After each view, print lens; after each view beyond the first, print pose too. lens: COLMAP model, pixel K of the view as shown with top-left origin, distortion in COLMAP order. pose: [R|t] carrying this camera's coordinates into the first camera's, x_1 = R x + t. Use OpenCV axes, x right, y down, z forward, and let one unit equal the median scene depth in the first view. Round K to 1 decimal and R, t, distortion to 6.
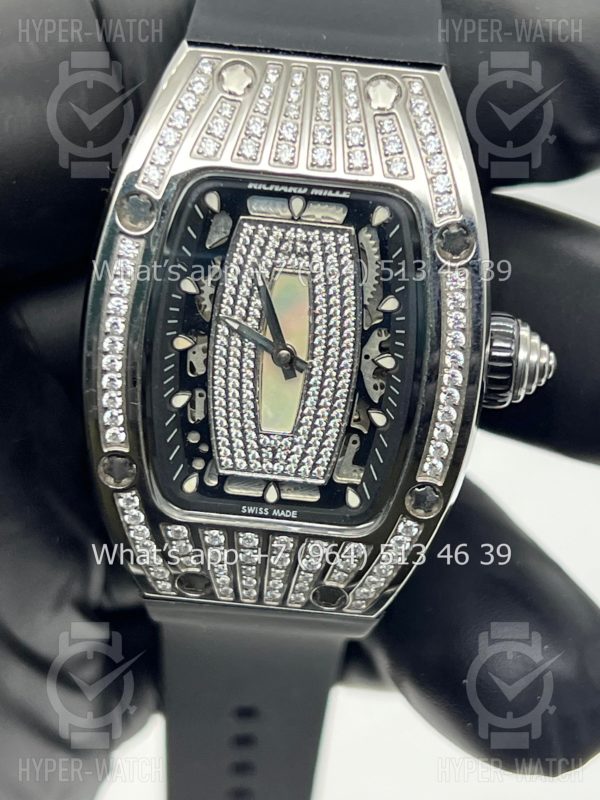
lens RADIAL K [[1910.9, 0, 302.1], [0, 1910.9, 400.8], [0, 0, 1]] dist [0.254371, 0.000000]
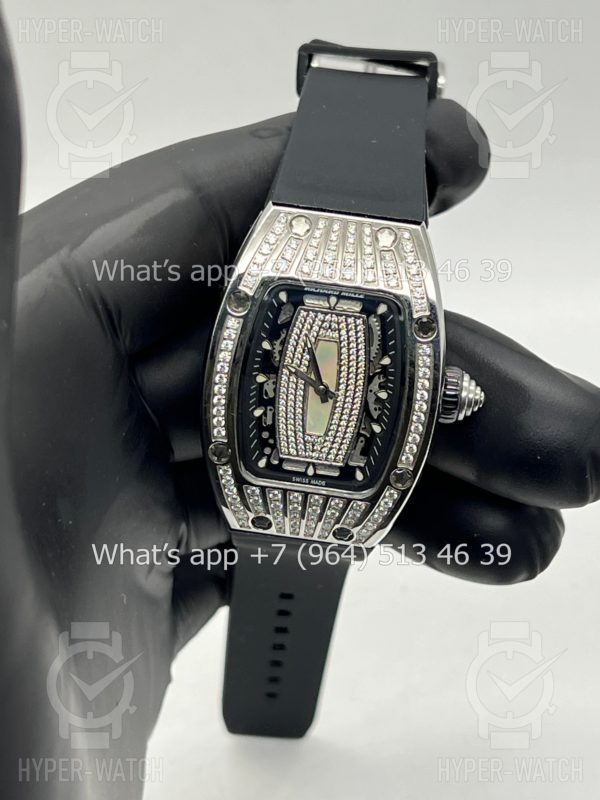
lens RADIAL K [[1910.9, 0, 297.4], [0, 1910.9, 398.4], [0, 0, 1]] dist [0.254371, 0.000000]
pose [[0.999054, 0.040288, -0.016389, -0.002679], [-0.039966, 0.999010, 0.019517, -0.047114], [0.017159, -0.018844, 0.999675, -0.679942]]
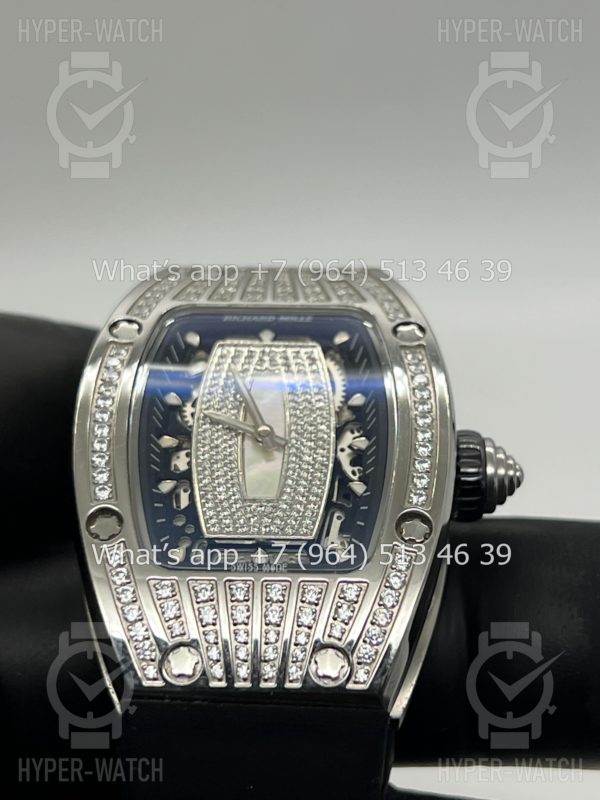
lens RADIAL K [[1910.9, 0, 297.0], [0, 1910.9, 398.7], [0, 0, 1]] dist [0.254371, 0.000000]
pose [[0.997350, -0.054004, 0.048759, -0.041442], [0.071536, 0.605459, -0.792655, 0.802358], [0.013285, 0.794042, 0.607718, 0.340877]]
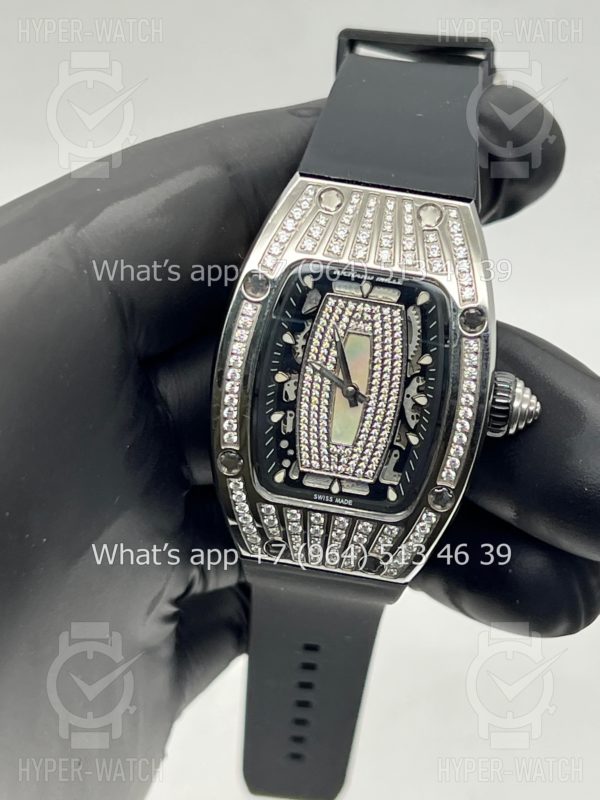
lens RADIAL K [[1910.9, 0, 302.4], [0, 1910.9, 399.2], [0, 0, 1]] dist [0.254371, 0.000000]
pose [[0.996395, 0.067402, -0.051512, 0.029329], [-0.070009, 0.996263, -0.050593, 0.058436], [0.047909, 0.054017, 0.997390, -0.442495]]
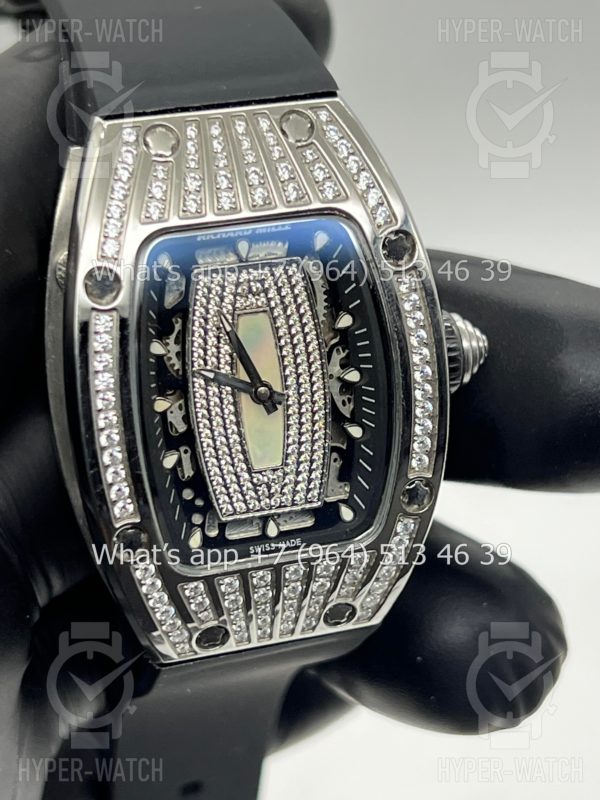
lens RADIAL K [[1910.9, 0, 300.3], [0, 1910.9, 404.5], [0, 0, 1]] dist [0.254371, 0.000000]
pose [[0.931460, -0.236465, 0.276525, -0.277027], [0.250162, 0.968091, -0.014812, 0.003171], [-0.264199, 0.082973, 0.960893, 0.002154]]
